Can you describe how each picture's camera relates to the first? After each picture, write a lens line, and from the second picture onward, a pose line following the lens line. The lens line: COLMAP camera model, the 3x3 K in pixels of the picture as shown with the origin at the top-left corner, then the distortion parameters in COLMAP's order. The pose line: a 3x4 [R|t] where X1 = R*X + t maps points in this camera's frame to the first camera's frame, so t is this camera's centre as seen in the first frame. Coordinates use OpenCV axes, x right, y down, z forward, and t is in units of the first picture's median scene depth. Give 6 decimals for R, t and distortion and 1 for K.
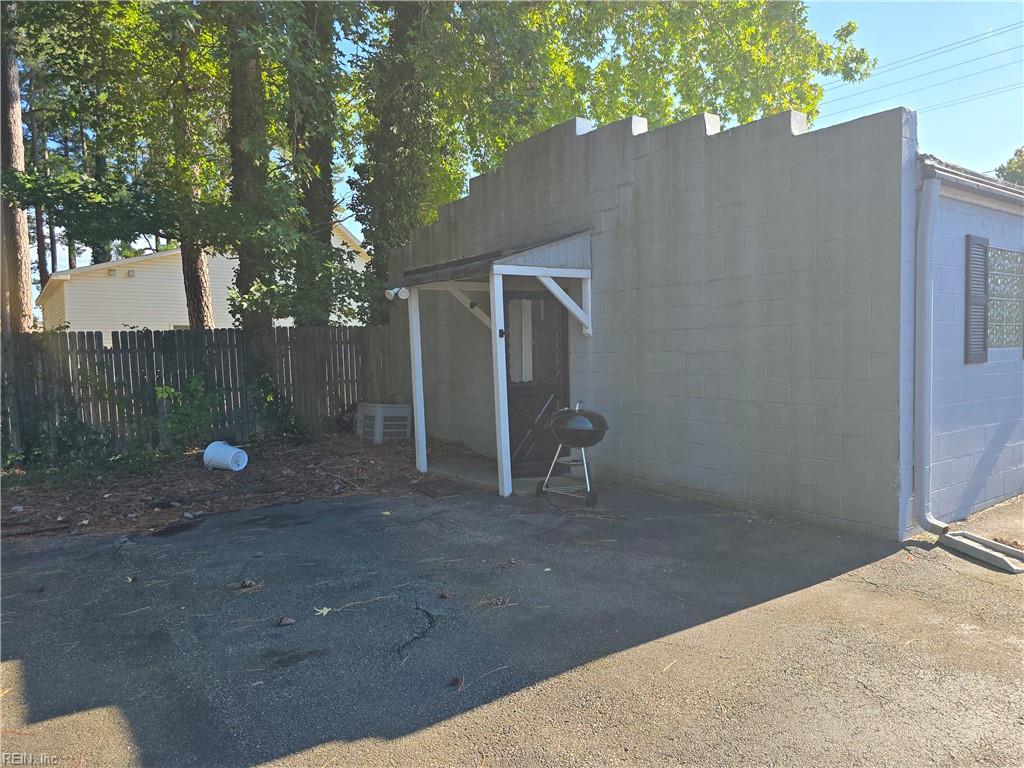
lens RADIAL K [[682.5, 0, 508.9], [0, 682.5, 372.5], [0, 0, 1]] dist [0.053665, -0.039158]
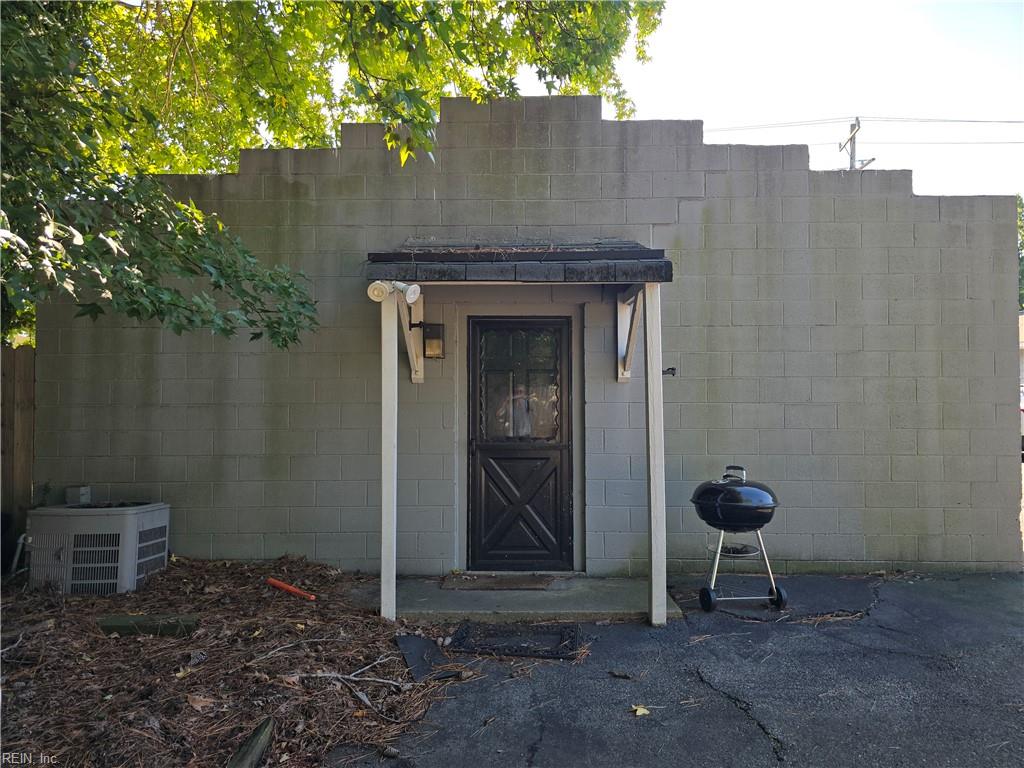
lens RADIAL K [[682.5, 0, 508.9], [0, 682.5, 372.5], [0, 0, 1]] dist [0.053665, -0.039158]
pose [[0.596625, 0.042604, 0.801388, -0.608028], [0.021266, 0.997400, -0.068857, -0.013713], [-0.802238, 0.058125, 0.594168, 0.693595]]
